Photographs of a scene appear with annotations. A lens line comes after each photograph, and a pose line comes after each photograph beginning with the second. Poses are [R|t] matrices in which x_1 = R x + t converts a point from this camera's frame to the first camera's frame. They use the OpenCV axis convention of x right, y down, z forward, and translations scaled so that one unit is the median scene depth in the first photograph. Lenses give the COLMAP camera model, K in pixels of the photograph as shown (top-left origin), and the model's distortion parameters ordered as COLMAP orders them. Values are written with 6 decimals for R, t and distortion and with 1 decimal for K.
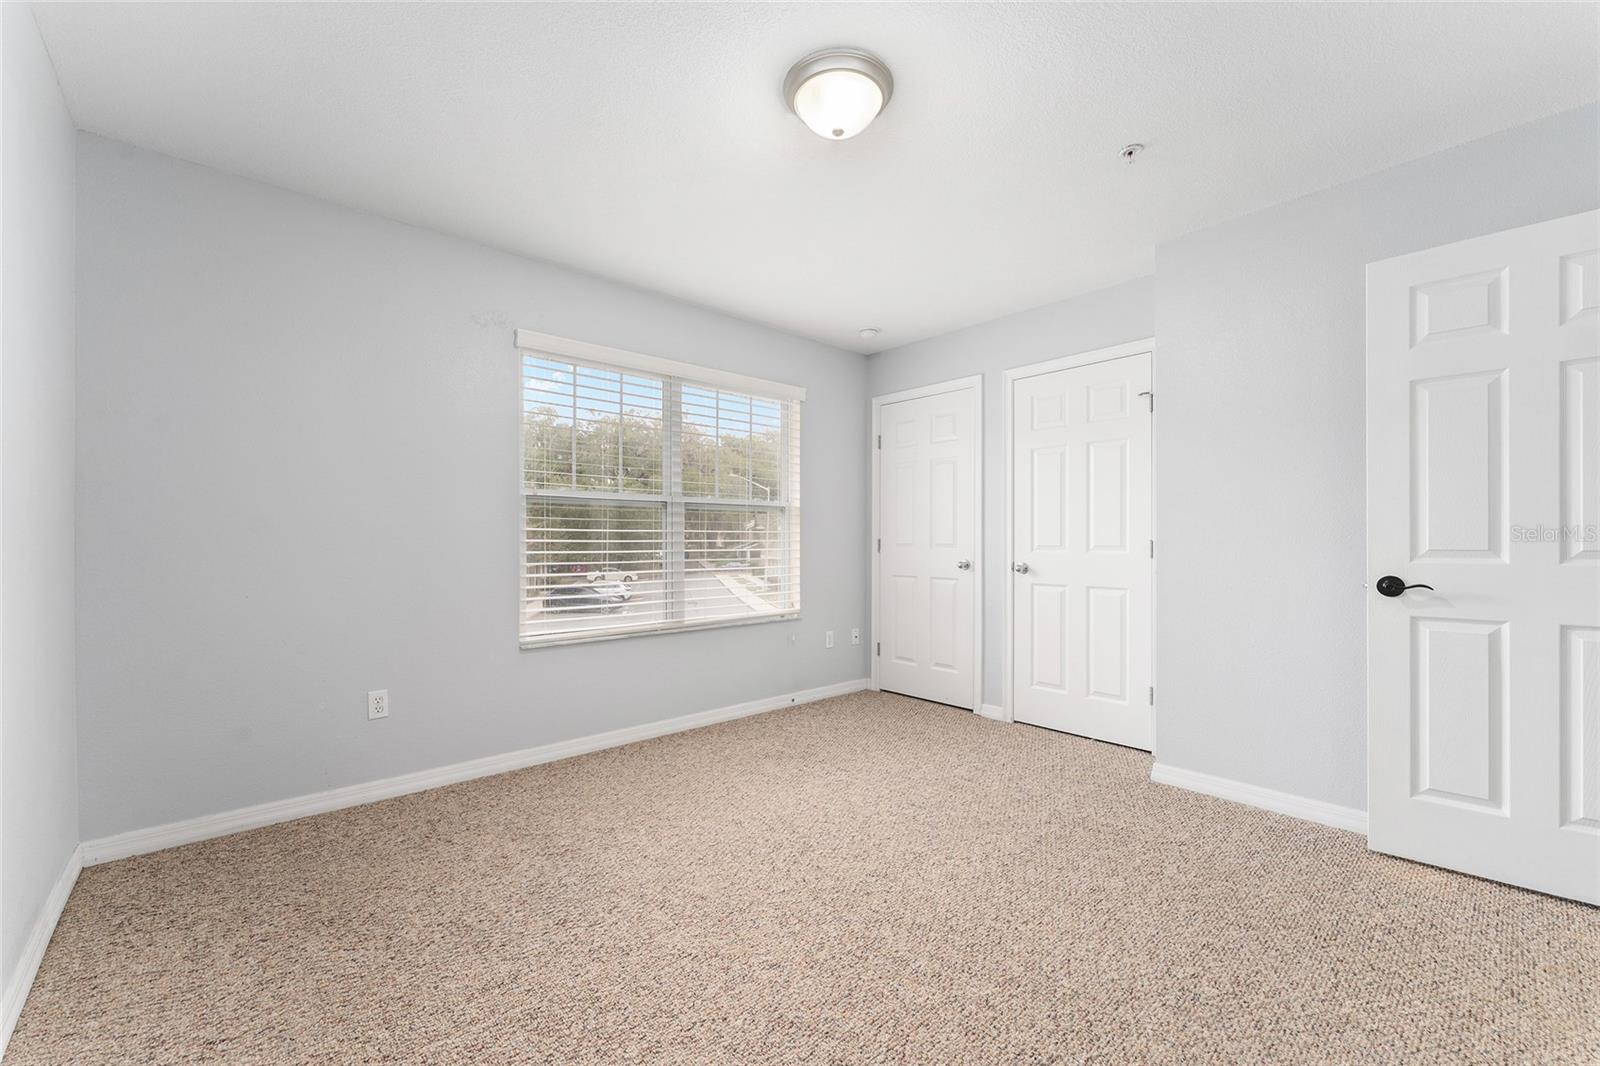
lens RADIAL K [[645.3, 0, 798.9], [0, 645.3, 541.1], [0, 0, 1]] dist [0.001830, -0.000632]
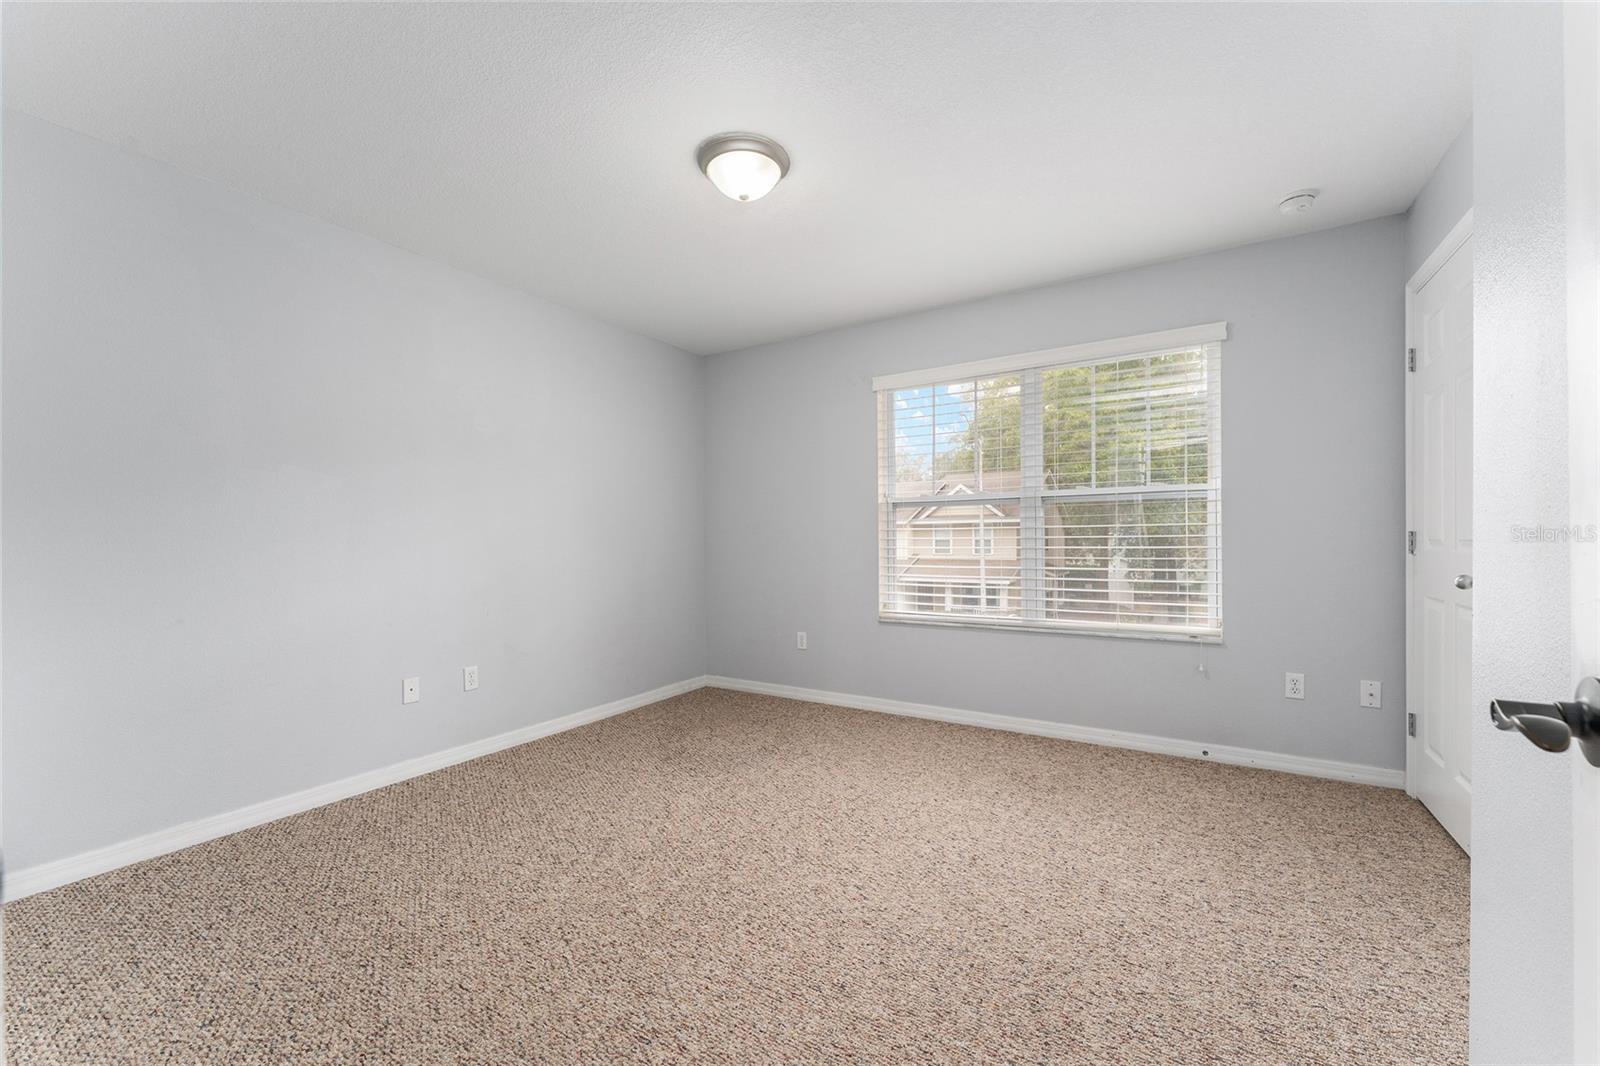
lens RADIAL K [[645.3, 0, 800.1], [0, 645.3, 537.6], [0, 0, 1]] dist [0.001830, -0.000632]
pose [[0.271568, -0.005528, -0.962403, 0.718070], [0.007883, 0.999963, -0.003519, 0.000806], [0.962387, -0.006631, 0.271602, 0.446954]]
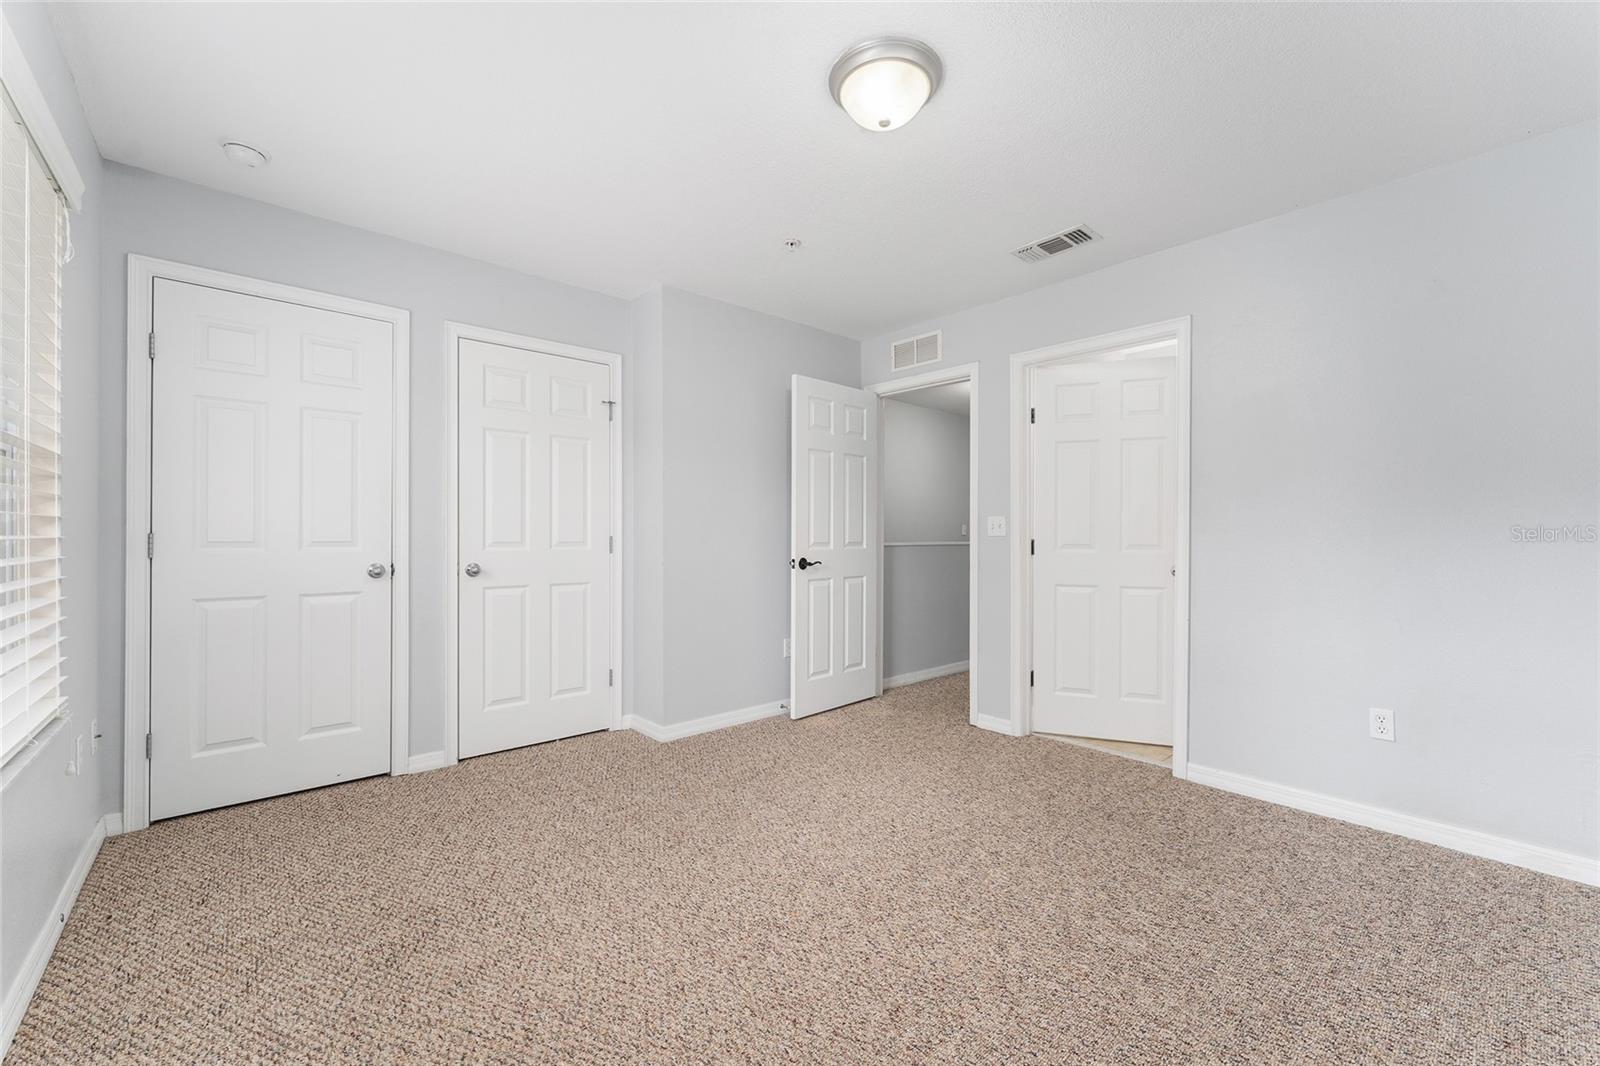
lens RADIAL K [[645.3, 0, 796.9], [0, 645.3, 538.4], [0, 0, 1]] dist [0.001830, -0.000632]
pose [[0.011710, -0.009433, 0.999887, -0.535548], [-0.001137, 0.999955, 0.009447, -0.008438], [-0.999931, -0.001247, 0.011698, 0.650545]]
